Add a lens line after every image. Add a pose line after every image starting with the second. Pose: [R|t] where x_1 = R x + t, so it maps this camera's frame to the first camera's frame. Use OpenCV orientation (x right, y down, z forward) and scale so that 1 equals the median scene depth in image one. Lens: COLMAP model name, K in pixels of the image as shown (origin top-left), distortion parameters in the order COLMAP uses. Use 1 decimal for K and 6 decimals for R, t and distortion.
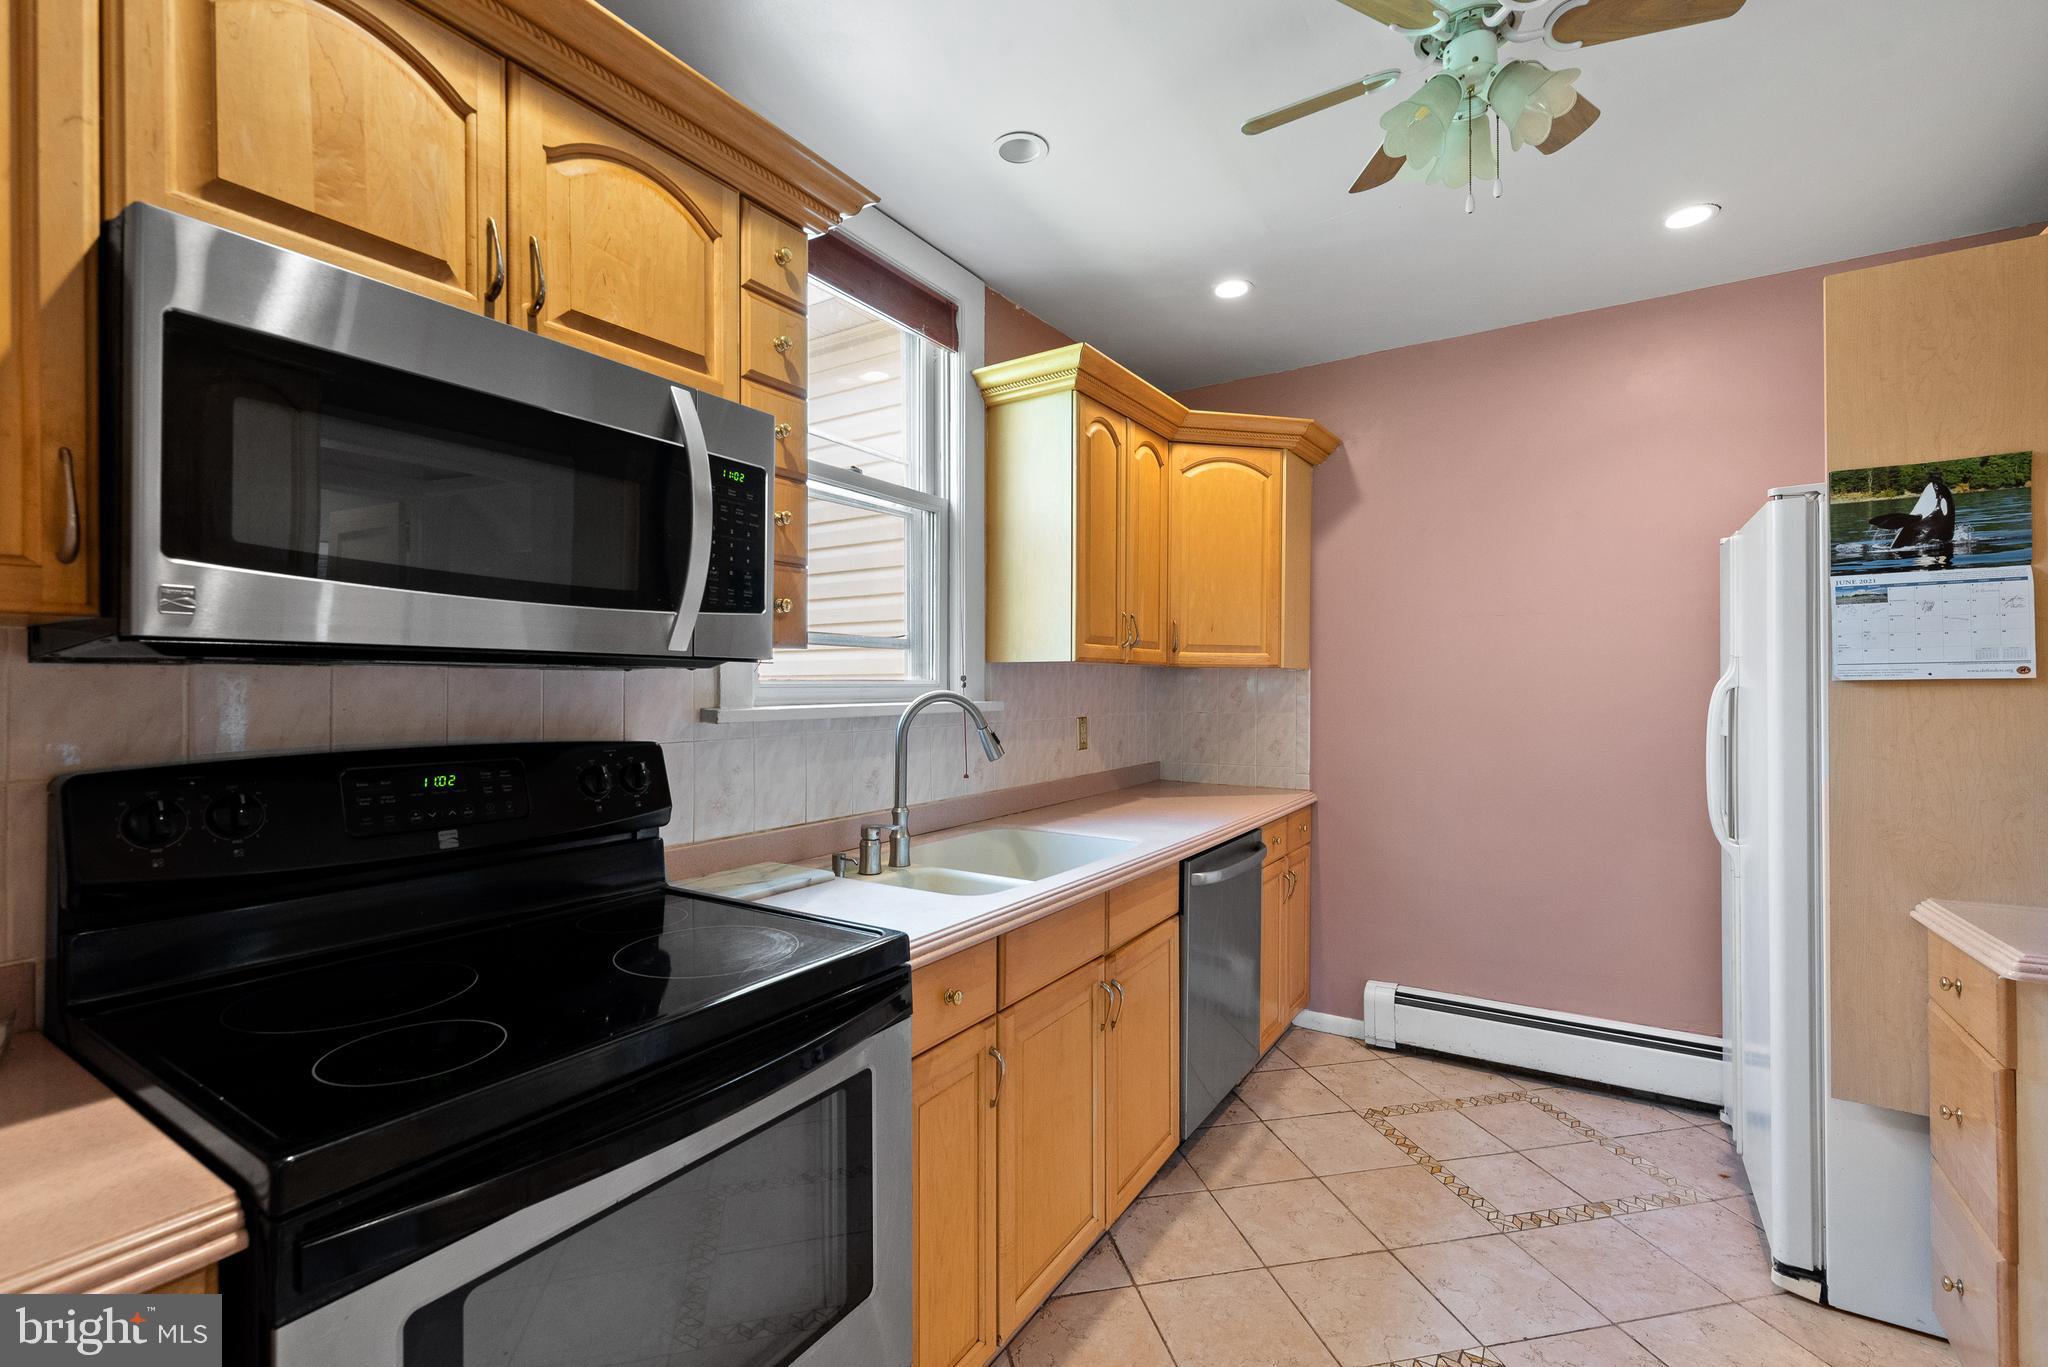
lens RADIAL K [[888.4, 0, 1013.0], [0, 888.4, 688.8], [0, 0, 1]] dist [-0.001857, 0.000362]
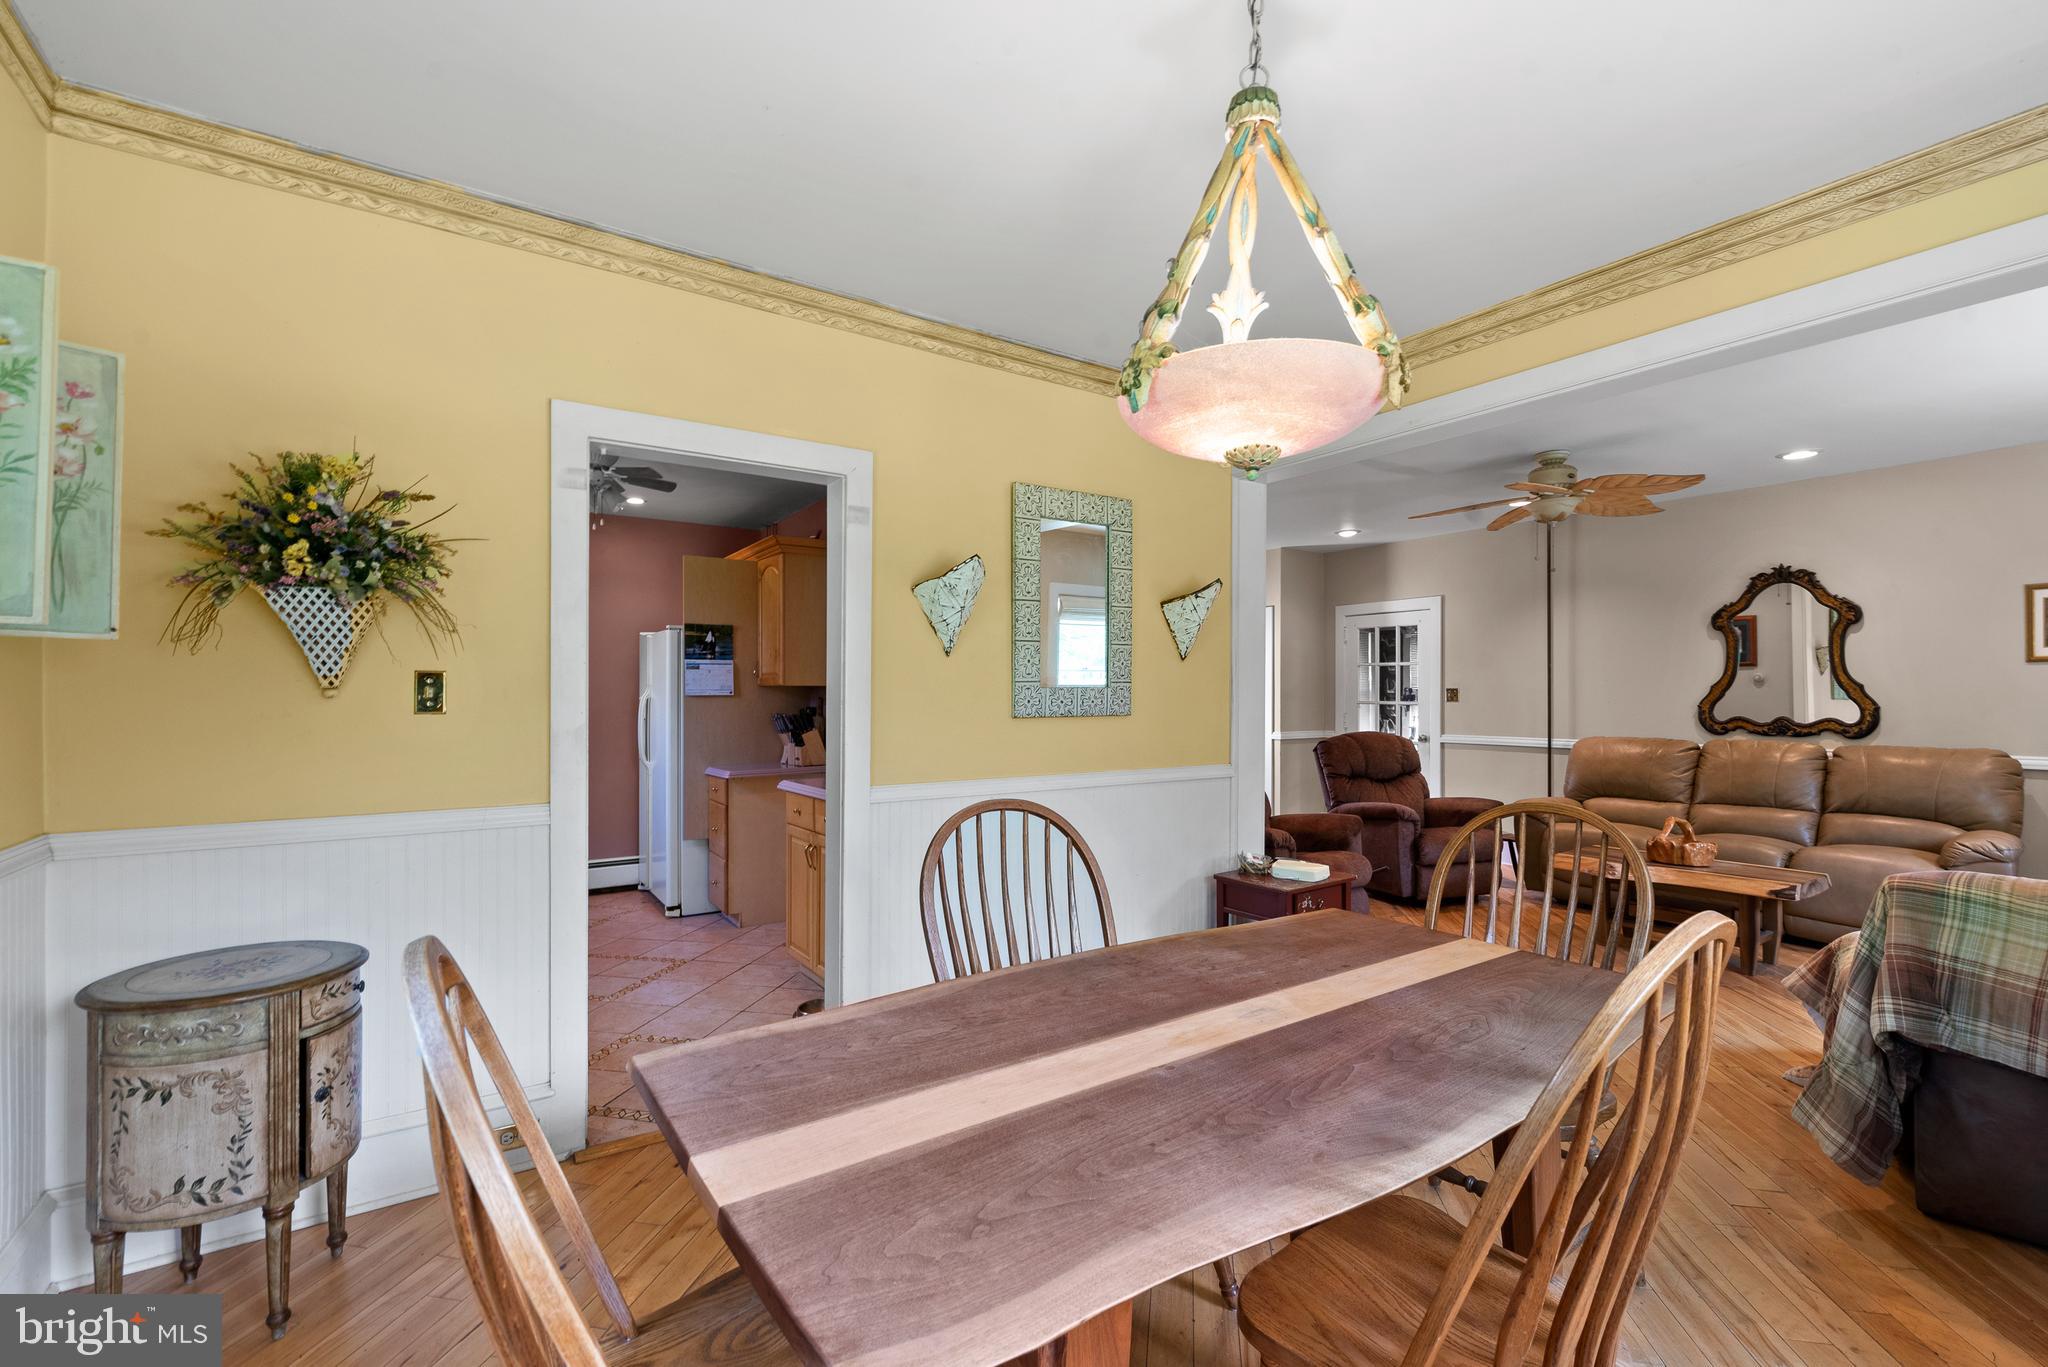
lens RADIAL K [[888.4, 0, 1022.6], [0, 888.4, 681.6], [0, 0, 1]] dist [-0.001857, 0.000362]
pose [[0.399973, 0.003744, 0.916519, -1.322587], [-0.005441, 0.999984, -0.001710, -0.057402], [-0.916511, -0.004303, 0.399987, -1.196378]]
